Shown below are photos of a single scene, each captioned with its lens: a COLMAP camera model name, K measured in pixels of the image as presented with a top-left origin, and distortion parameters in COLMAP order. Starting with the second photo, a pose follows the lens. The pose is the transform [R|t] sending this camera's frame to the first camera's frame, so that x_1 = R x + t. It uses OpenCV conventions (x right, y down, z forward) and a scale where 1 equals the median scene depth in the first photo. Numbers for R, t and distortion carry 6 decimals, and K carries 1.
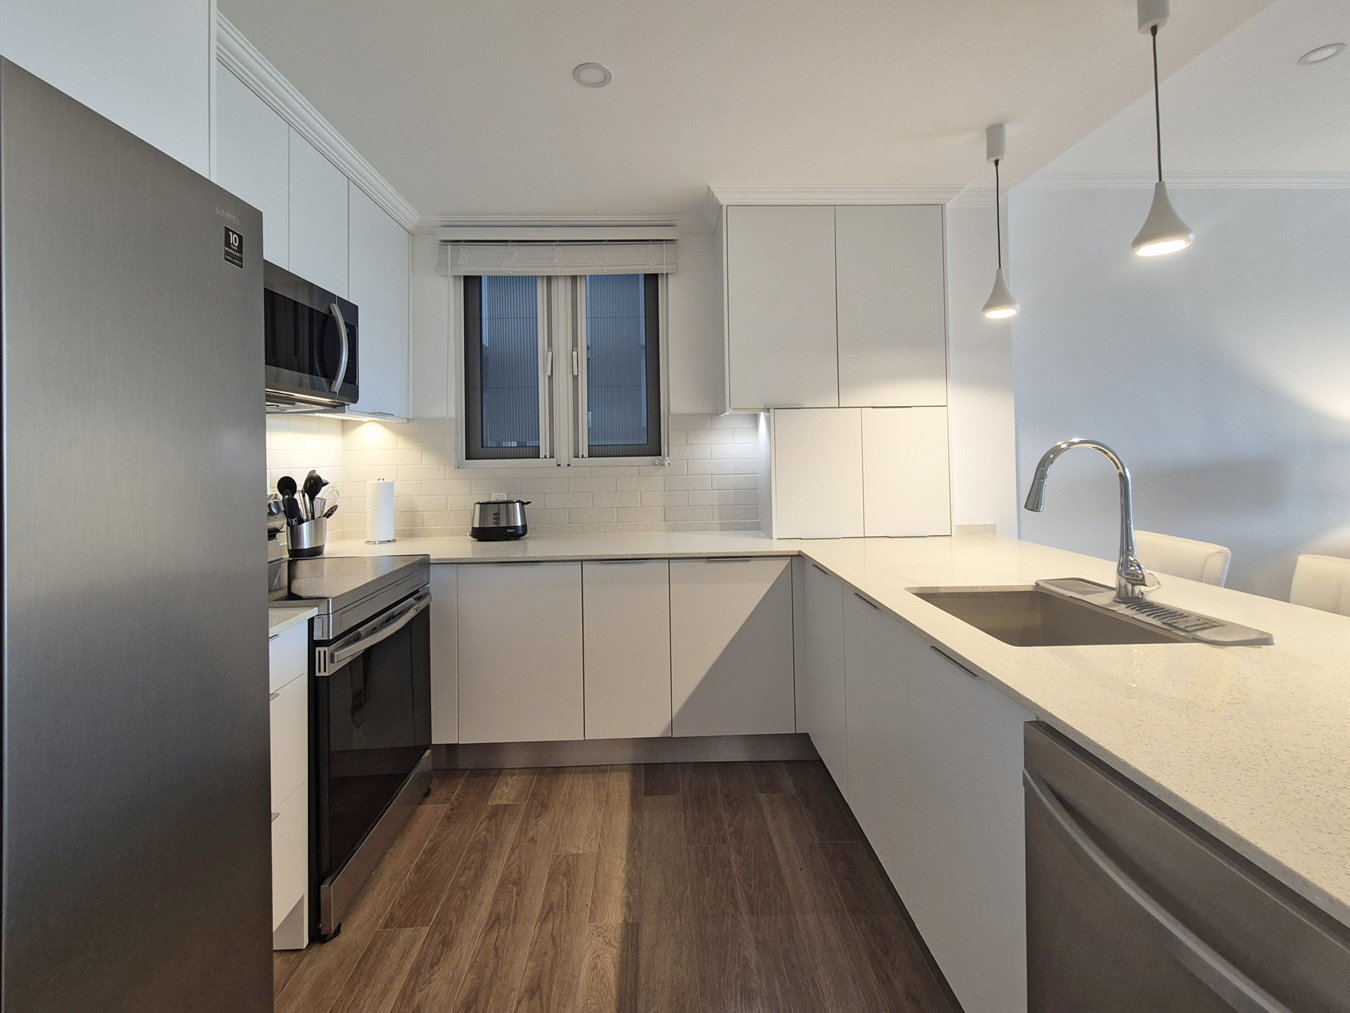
lens RADIAL K [[585.7, 0, 670.8], [0, 585.7, 482.3], [0, 0, 1]] dist [0.010964, -0.000756]
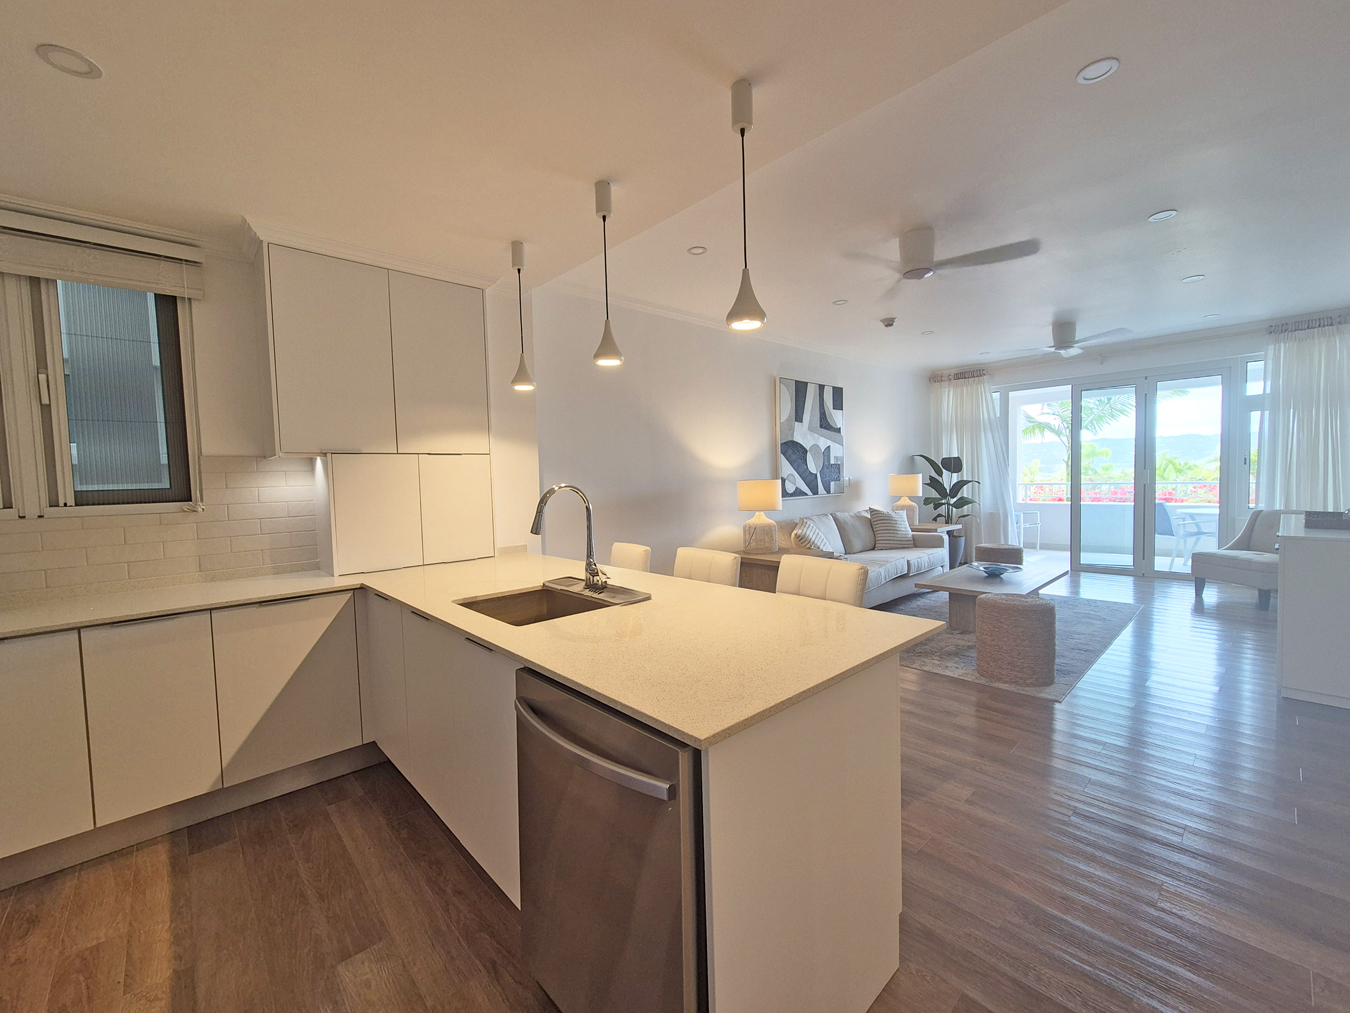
lens RADIAL K [[554.0, 0, 672.5], [0, 554.0, 497.6], [0, 0, 1]] dist [0.001209, 0.000663]
pose [[0.754086, -0.028750, 0.656146, -0.026203], [0.045208, 0.998944, -0.008186, -0.013799], [-0.655218, 0.035837, 0.754590, -0.222162]]
